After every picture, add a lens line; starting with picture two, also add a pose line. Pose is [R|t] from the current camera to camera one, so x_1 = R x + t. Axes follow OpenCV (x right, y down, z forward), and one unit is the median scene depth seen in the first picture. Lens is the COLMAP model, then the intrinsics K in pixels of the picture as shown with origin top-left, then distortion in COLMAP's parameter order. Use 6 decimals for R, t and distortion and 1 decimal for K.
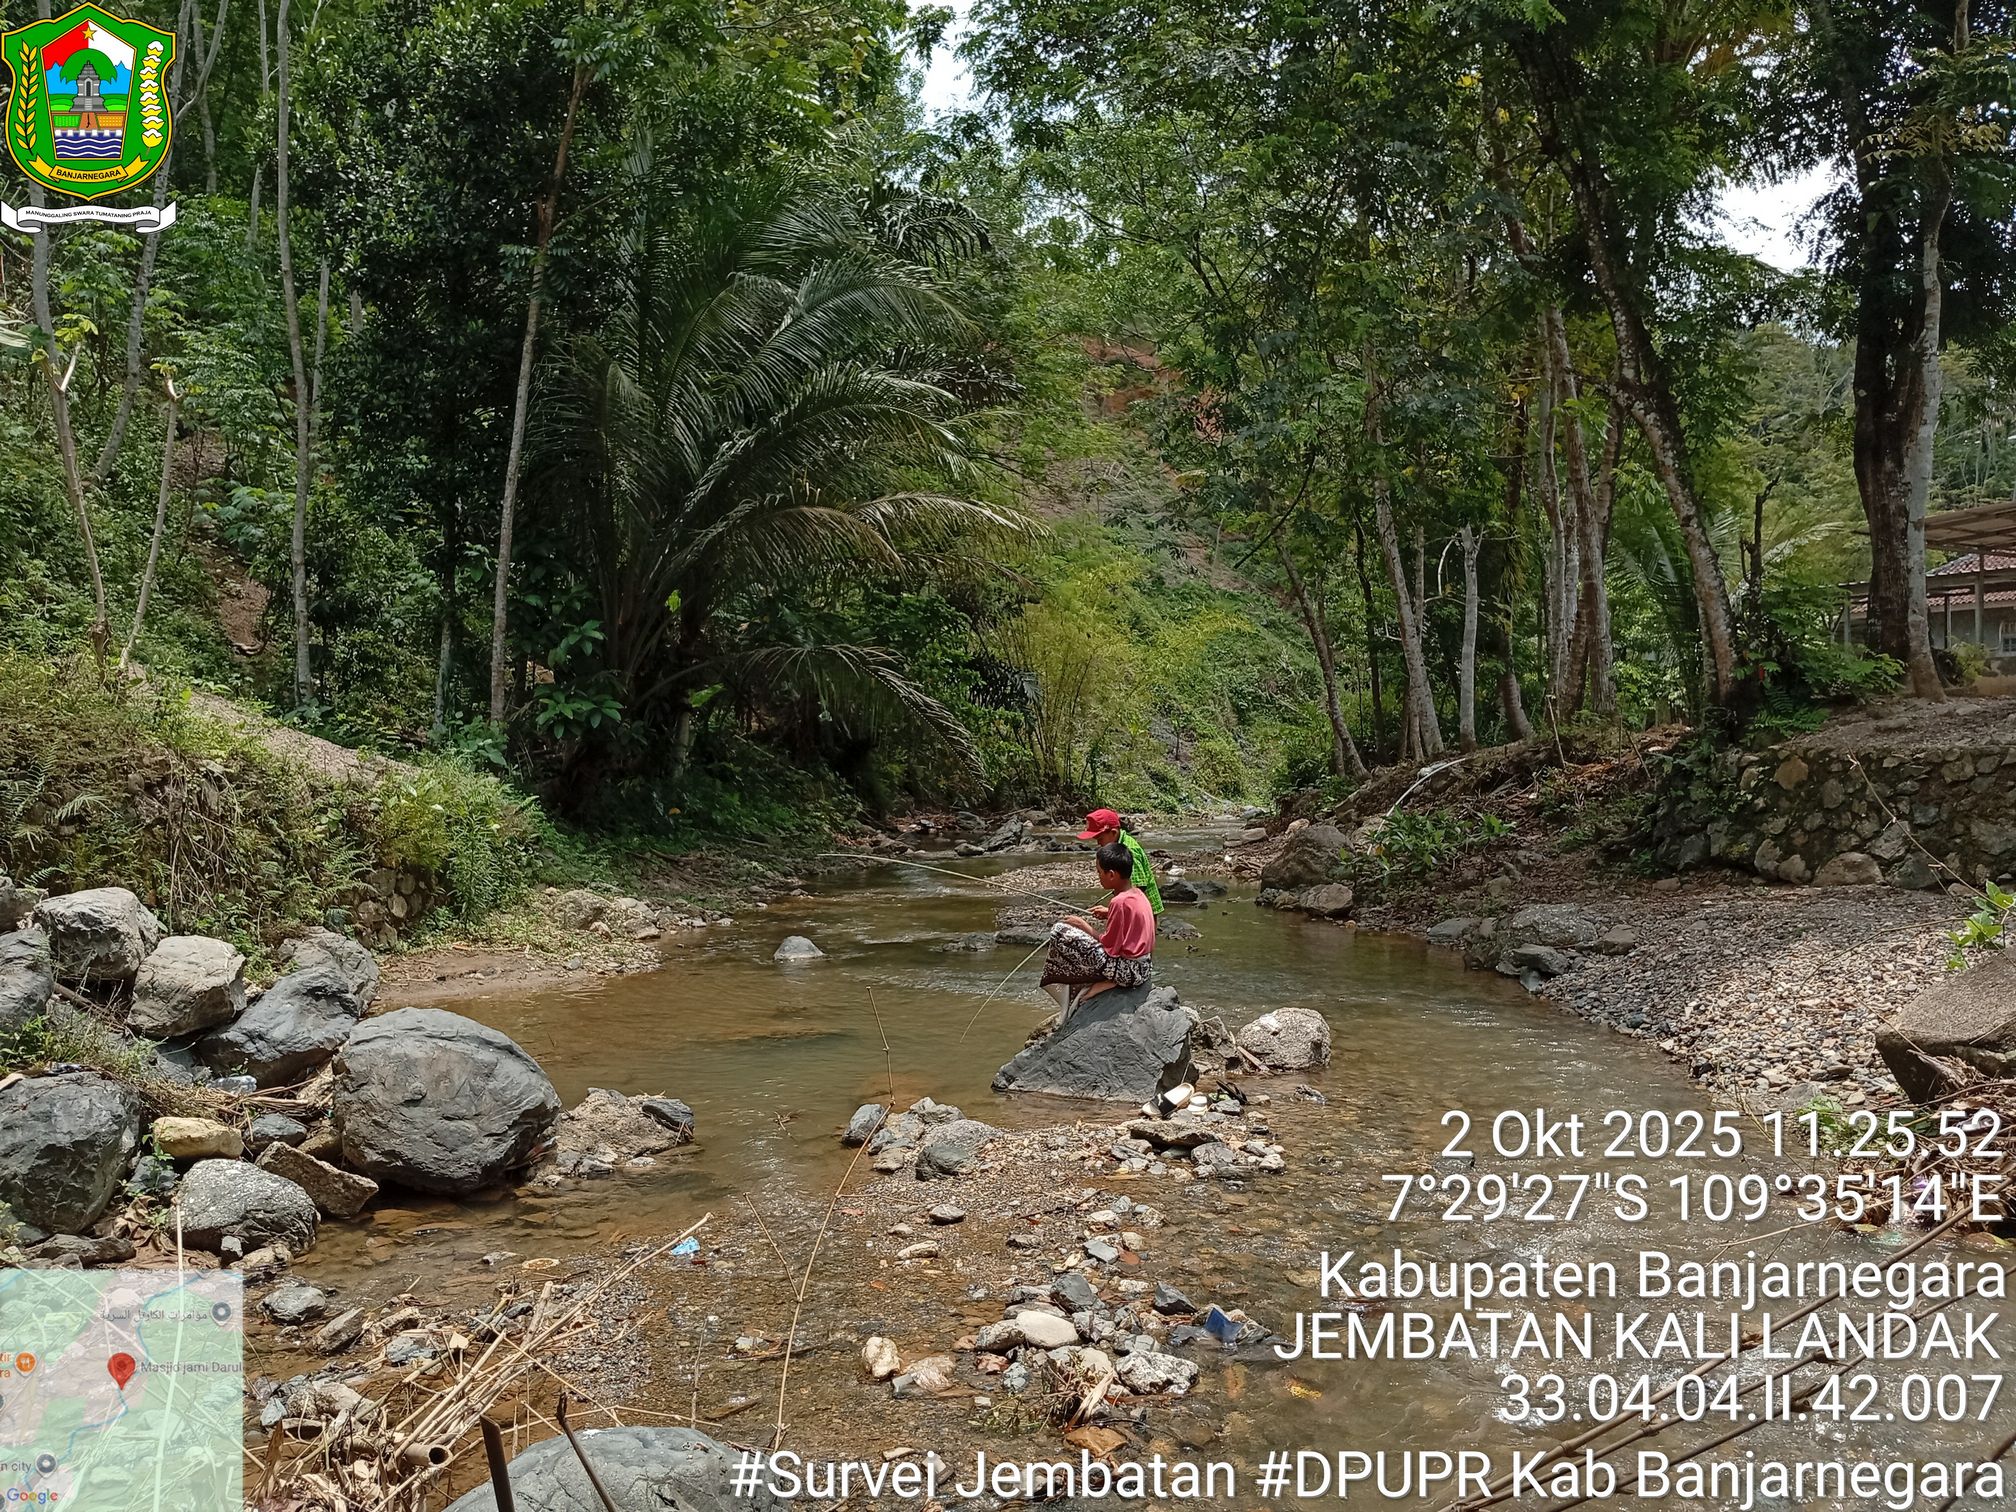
lens RADIAL K [[1546.1, 0, 1008.0], [0, 1546.1, 756.0], [0, 0, 1]] dist [0.091305, -0.214852]
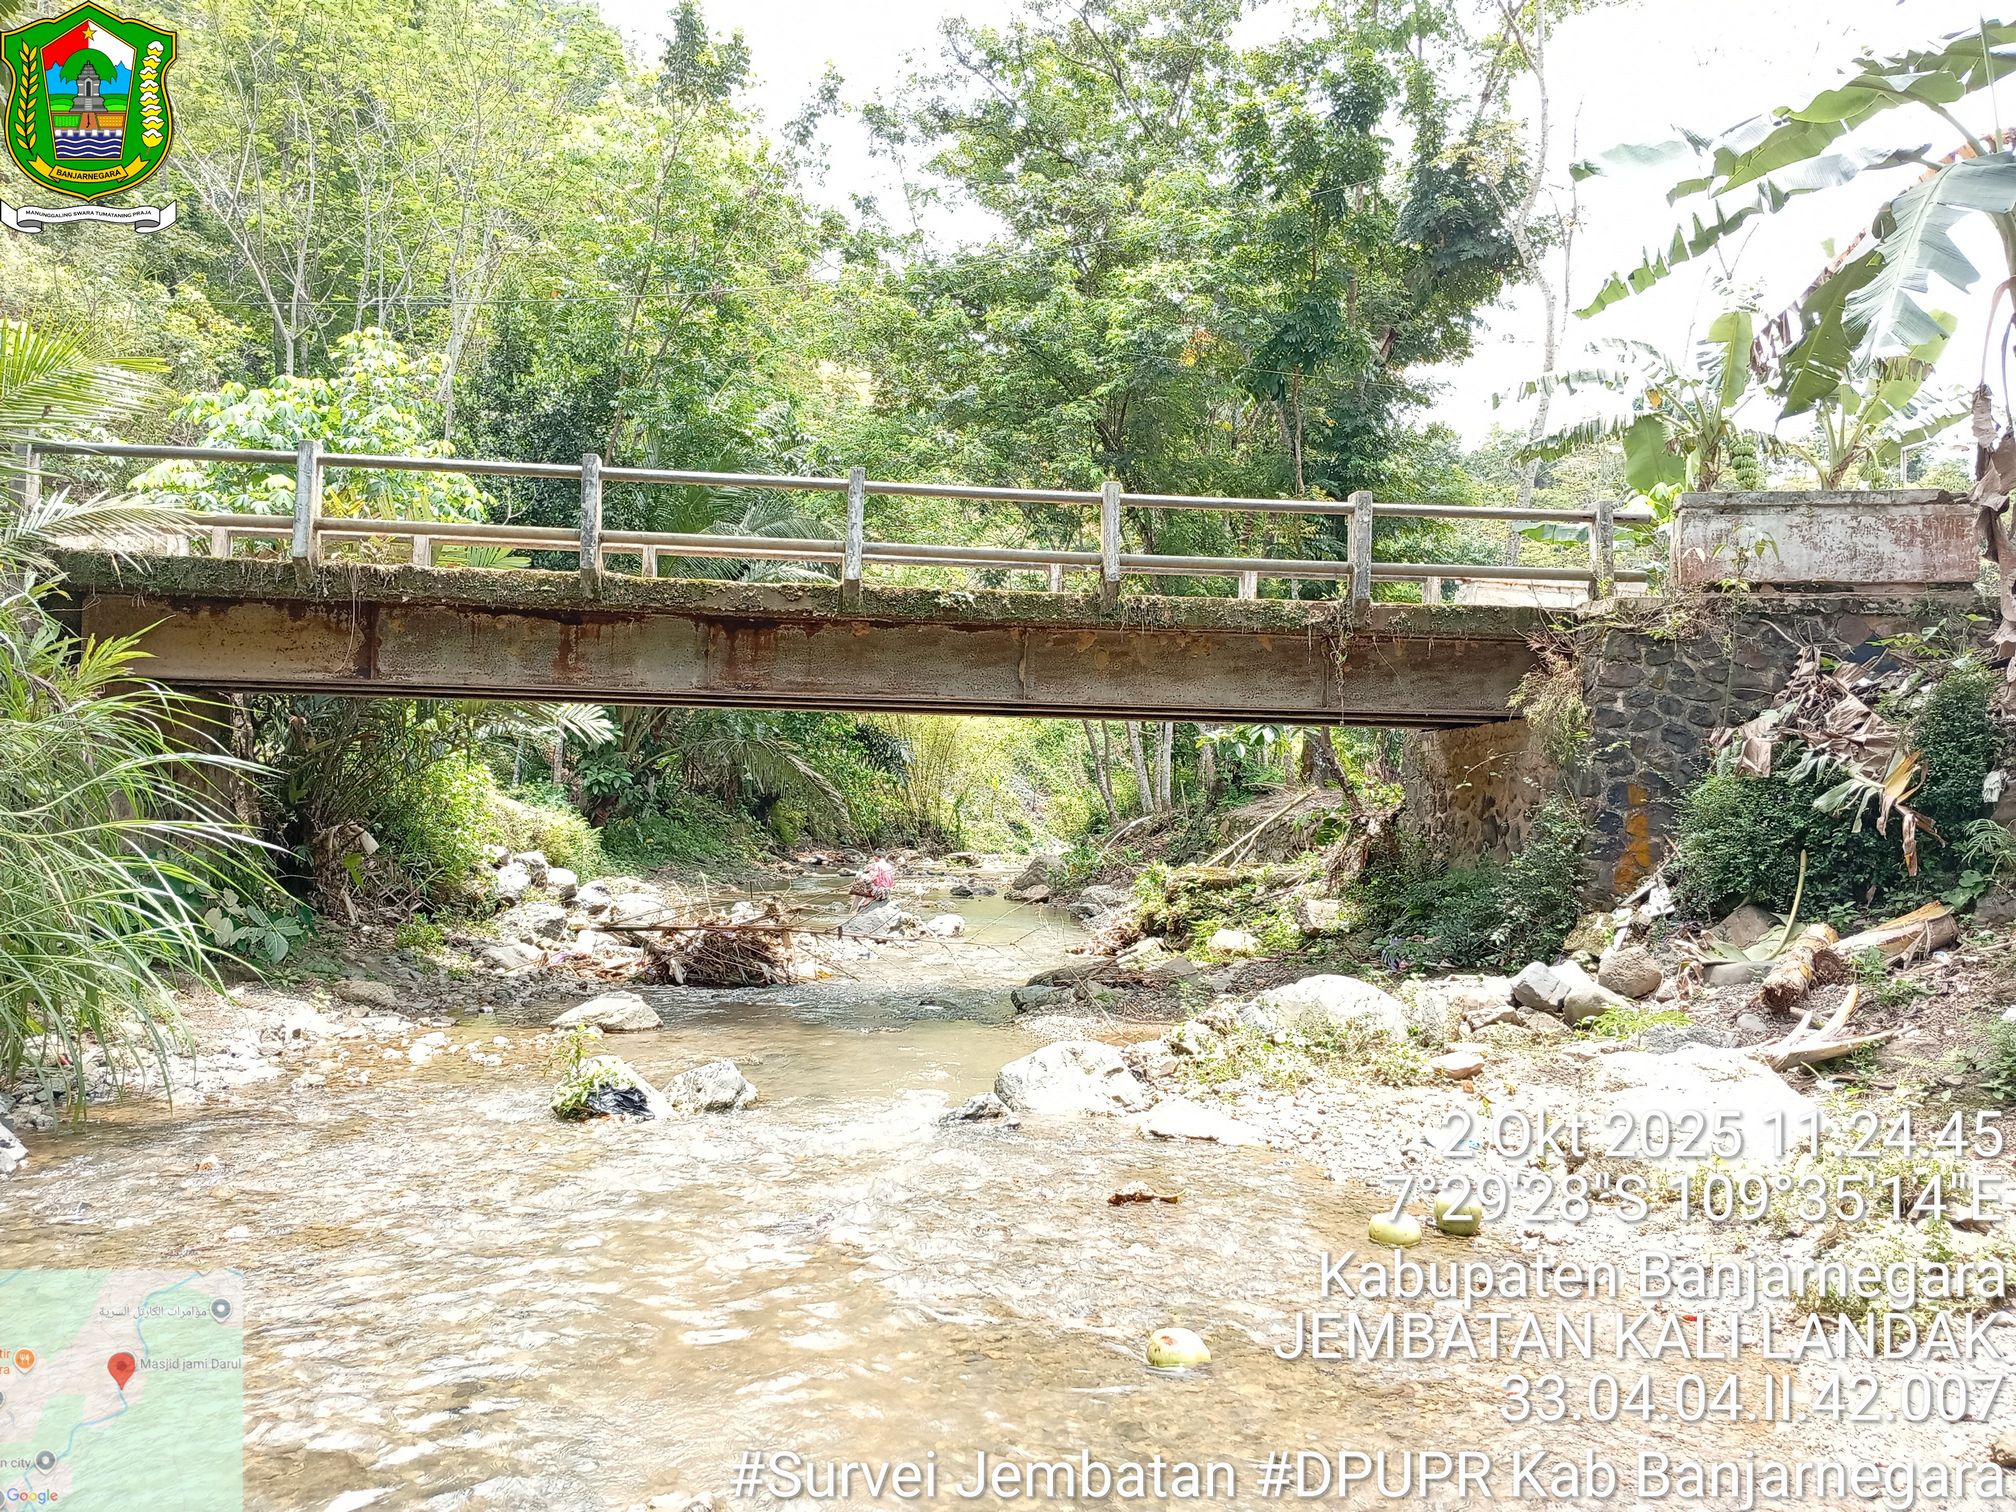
lens RADIAL K [[1528.4, 0, 1003.9], [0, 1528.4, 766.2], [0, 0, 1]] dist [0.104442, -0.222390]
pose [[0.998050, 0.020505, 0.058963, 0.077234], [-0.019064, 0.999508, -0.024892, -0.012397], [-0.059445, 0.023719, 0.997950, -0.980175]]
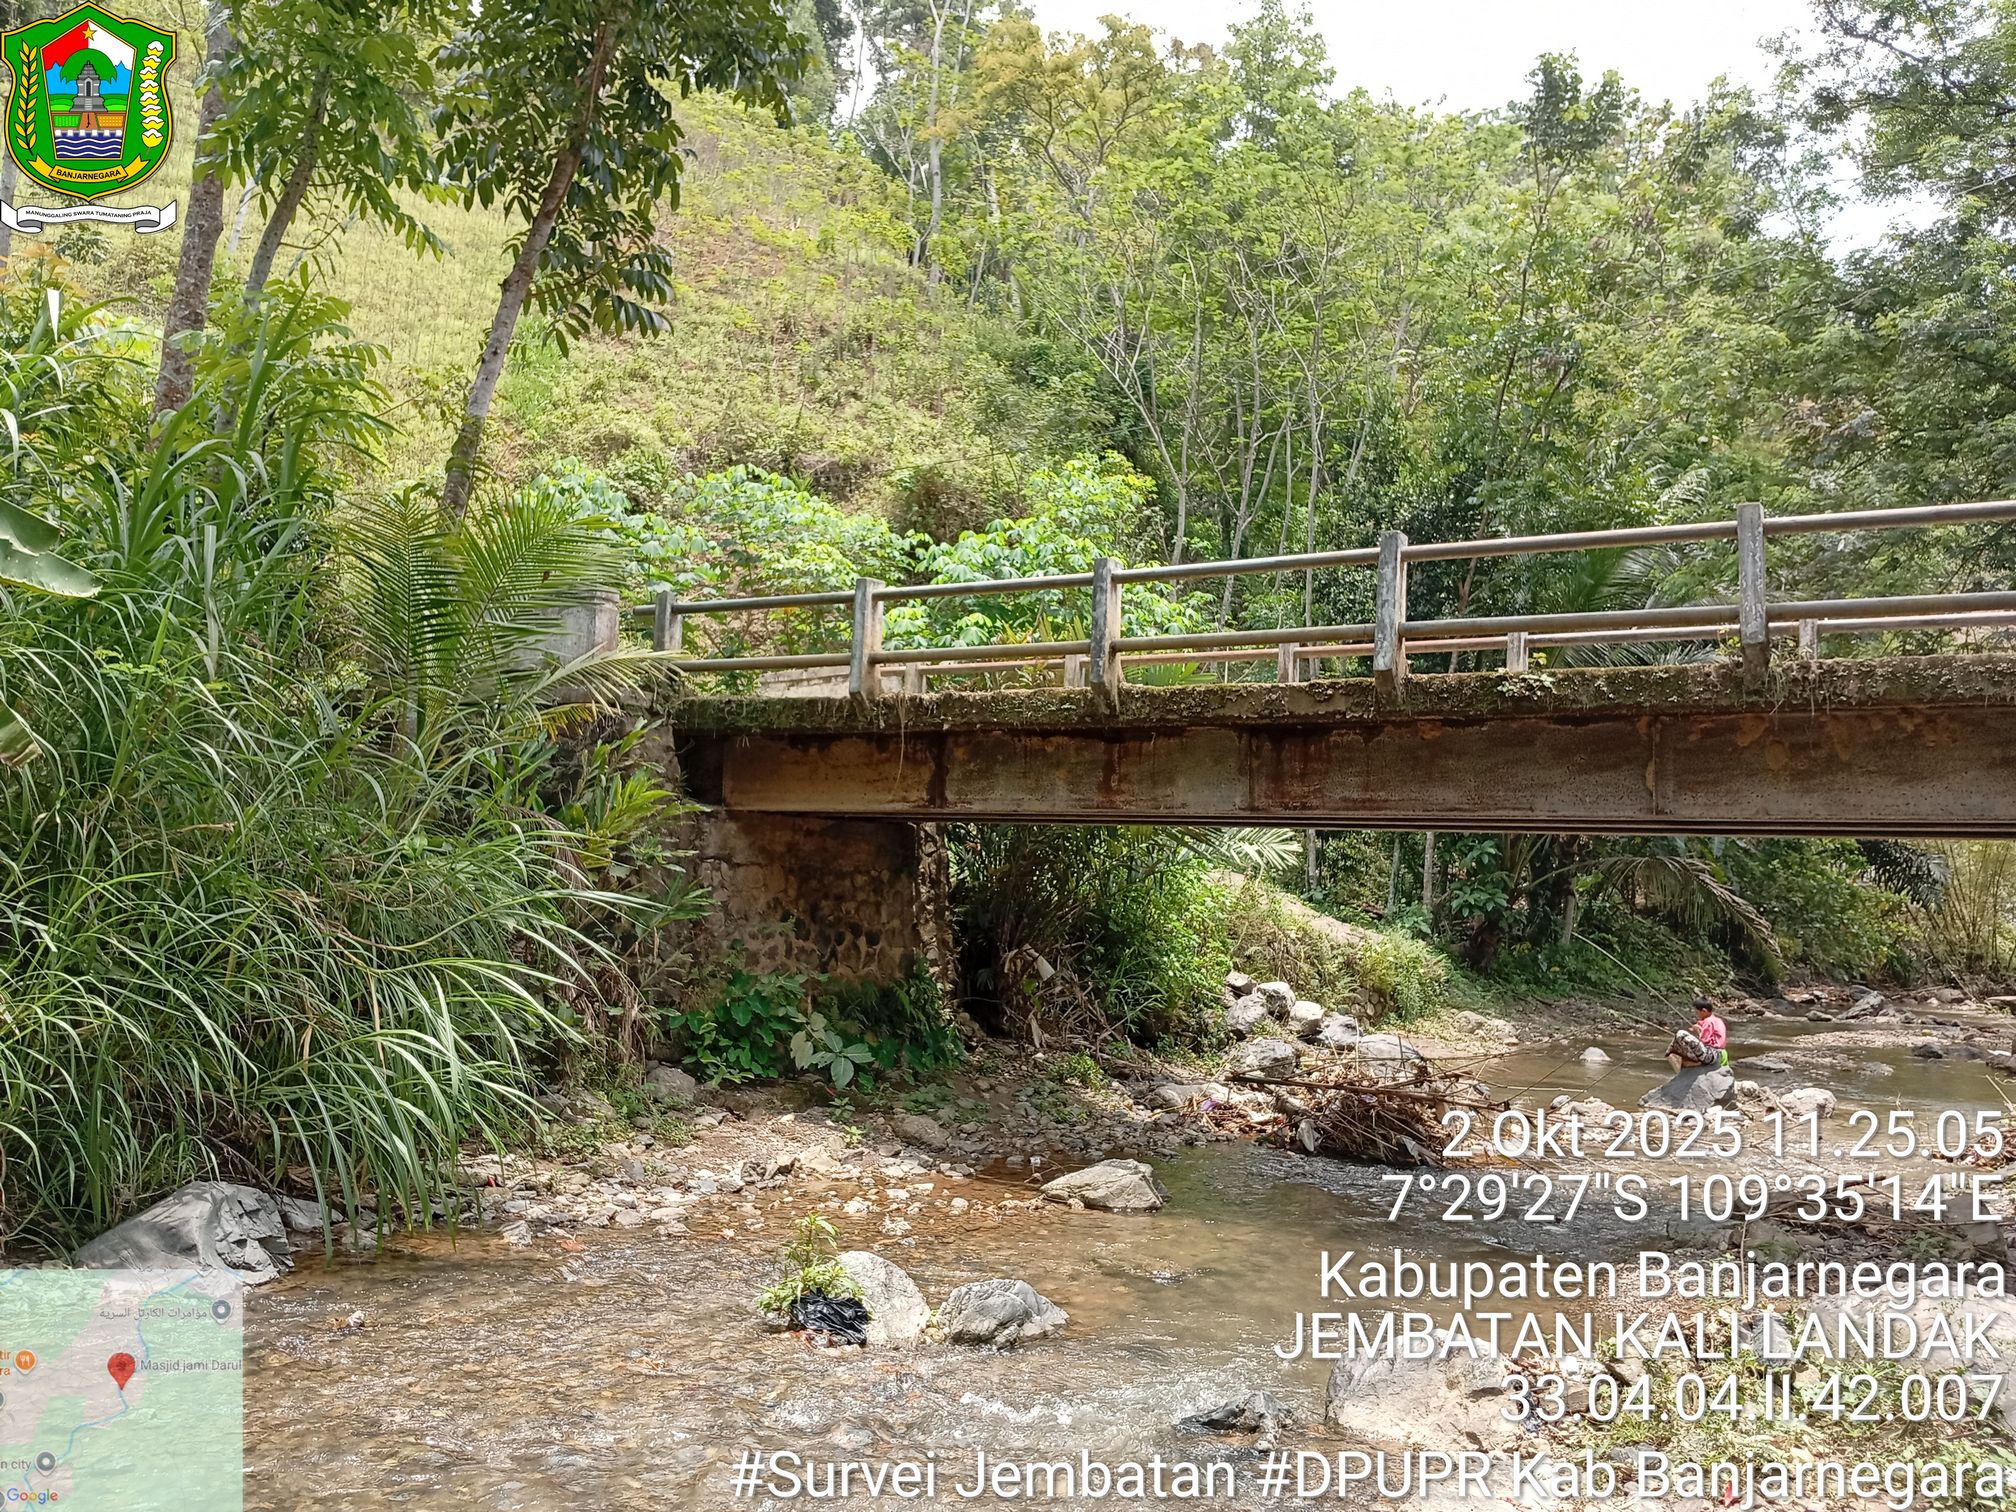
lens RADIAL K [[1534.2, 0, 1008.7], [0, 1534.2, 765.1], [0, 0, 1]] dist [0.102067, -0.216720]
pose [[0.829893, -0.014300, -0.557739, 0.282886], [-0.036310, 0.996168, -0.079569, -0.032843], [0.556739, 0.086285, 0.826194, -0.784768]]
